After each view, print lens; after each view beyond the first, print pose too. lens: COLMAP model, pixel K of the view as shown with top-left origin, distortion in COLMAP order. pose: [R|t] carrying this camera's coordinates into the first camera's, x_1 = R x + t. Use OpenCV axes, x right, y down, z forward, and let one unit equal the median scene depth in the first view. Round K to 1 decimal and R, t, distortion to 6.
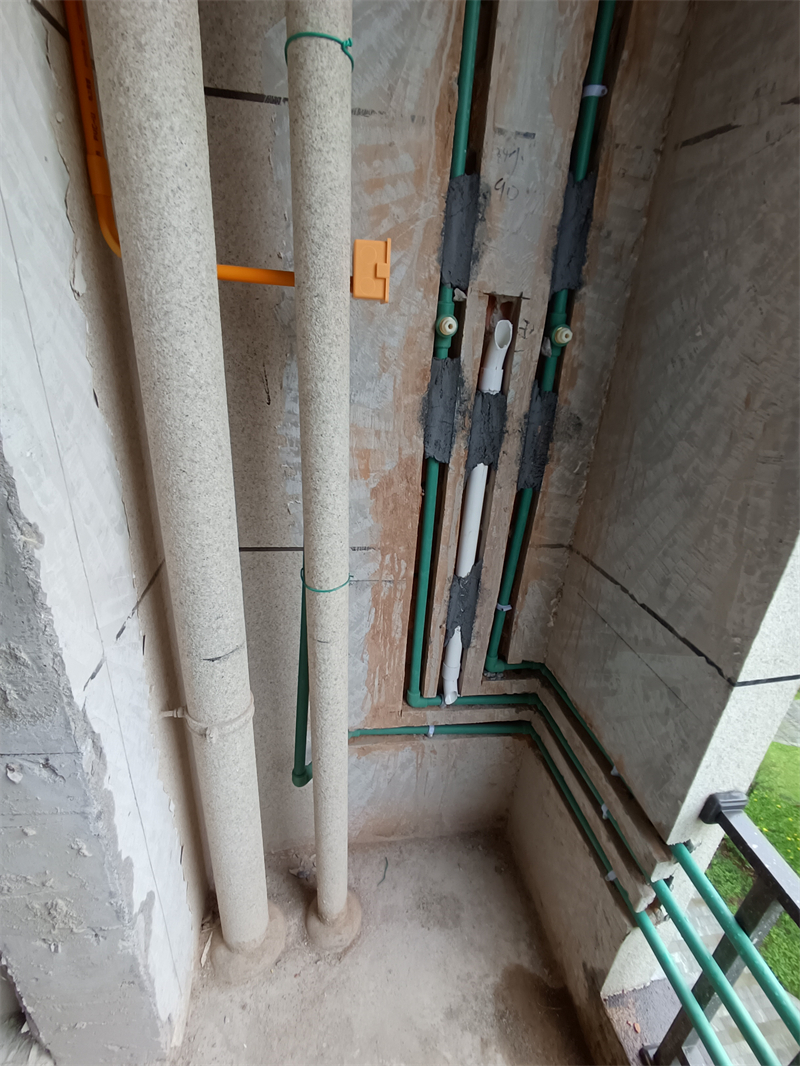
lens RADIAL K [[490.1, 0, 399.4], [0, 490.1, 531.6], [0, 0, 1]] dist [-0.001555, 0.001216]
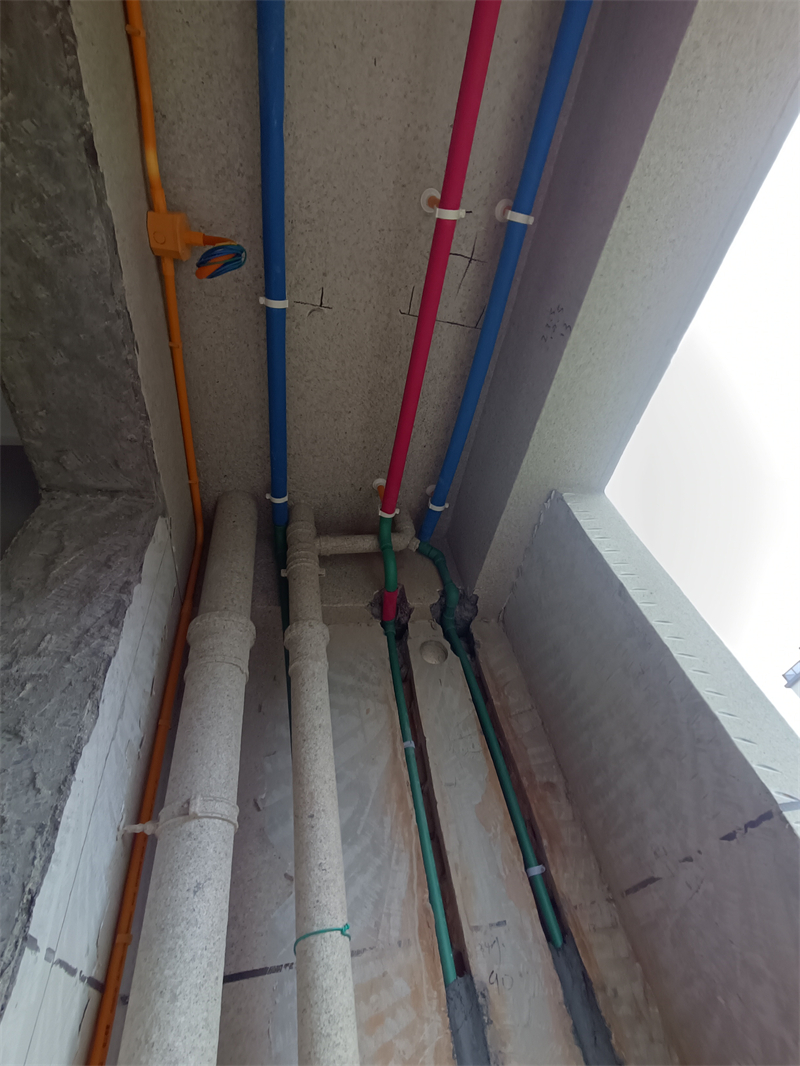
lens RADIAL K [[490.1, 0, 402.1], [0, 490.1, 531.3], [0, 0, 1]] dist [-0.001555, 0.001216]
pose [[0.972247, -0.146736, 0.182222, -0.033355], [0.218584, 0.292041, -0.931092, -0.071579], [0.083409, 0.945082, 0.316010, -0.250638]]
